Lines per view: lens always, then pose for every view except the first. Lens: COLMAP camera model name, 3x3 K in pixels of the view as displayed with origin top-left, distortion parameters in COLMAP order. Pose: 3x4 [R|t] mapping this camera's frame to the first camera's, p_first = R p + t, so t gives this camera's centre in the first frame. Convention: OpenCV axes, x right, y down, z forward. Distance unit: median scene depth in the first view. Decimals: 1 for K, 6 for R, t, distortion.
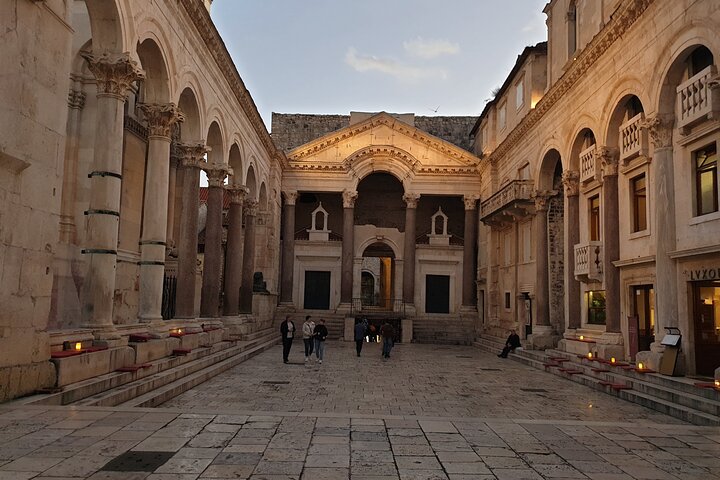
lens RADIAL K [[574.3, 0, 363.4], [0, 574.3, 249.0], [0, 0, 1]] dist [0.209314, -0.478839]
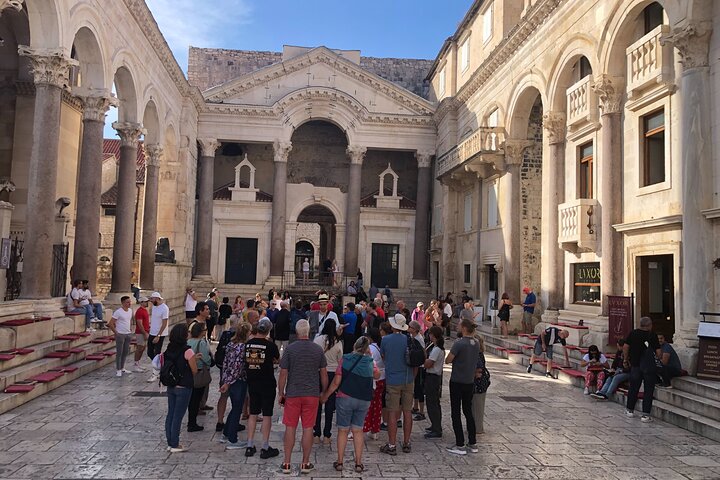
lens RADIAL K [[604.1, 0, 357.1], [0, 604.1, 236.6], [0, 0, 1]] dist [0.062843, -0.014578]
pose [[0.996252, 0.009684, 0.085953, 0.010827], [-0.012258, 0.999490, 0.029472, 0.009291], [-0.085623, -0.030415, 0.995863, 0.122774]]
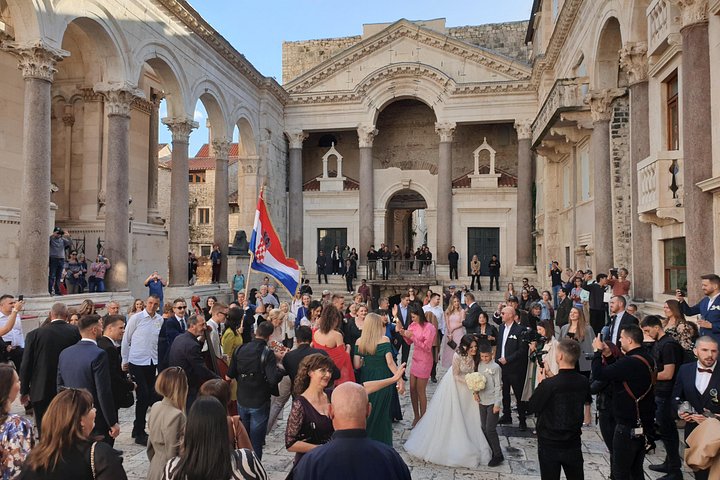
lens RADIAL K [[575.7, 0, 360.0], [0, 575.7, 240.0], [0, 0, 1]] dist [0.045785, -0.006406]
pose [[0.980642, -0.034573, -0.192734, 0.118431], [0.044580, 0.997860, 0.047825, 0.018513], [0.190668, -0.055491, 0.980085, 0.218135]]
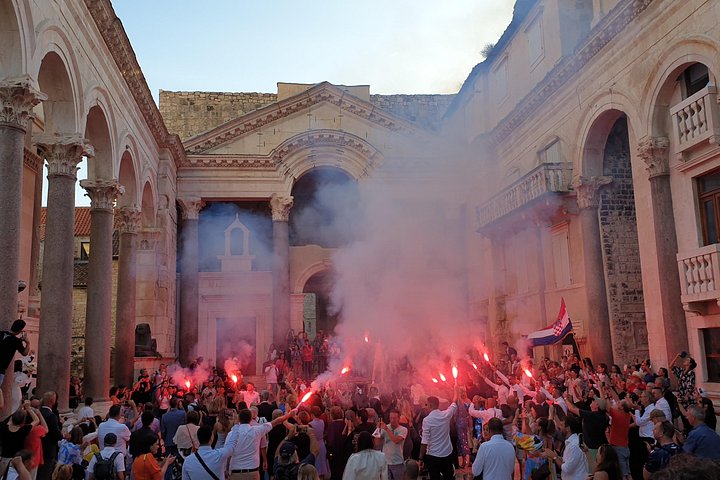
lens RADIAL K [[678.3, 0, 366.8], [0, 678.3, 241.5], [0, 0, 1]] dist [0.133686, -0.200549]
pose [[0.989798, -0.034862, 0.138148, -0.037156], [0.043854, 0.997075, -0.062591, 0.007145], [-0.135562, 0.068011, 0.988432, 0.201337]]
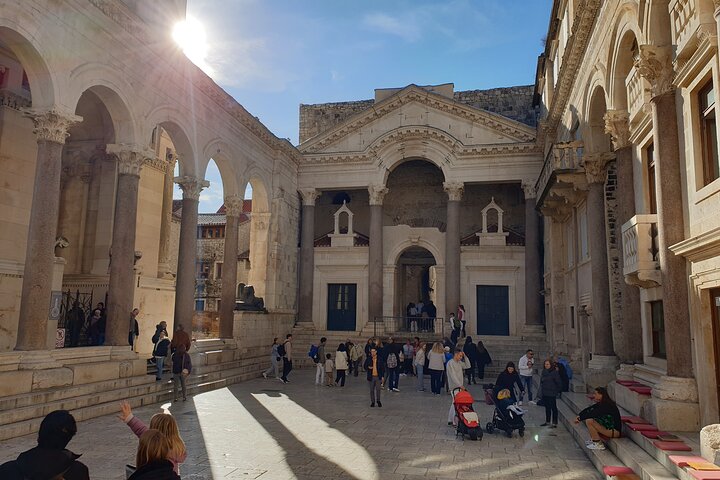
lens RADIAL K [[574.5, 0, 360.0], [0, 574.5, 240.0], [0, 0, 1]] dist [0.079616, -0.003594]
pose [[0.971285, -0.042083, -0.234167, 0.145141], [0.031322, 0.998283, -0.049488, 0.018033], [0.235847, 0.040732, 0.970936, 0.210410]]
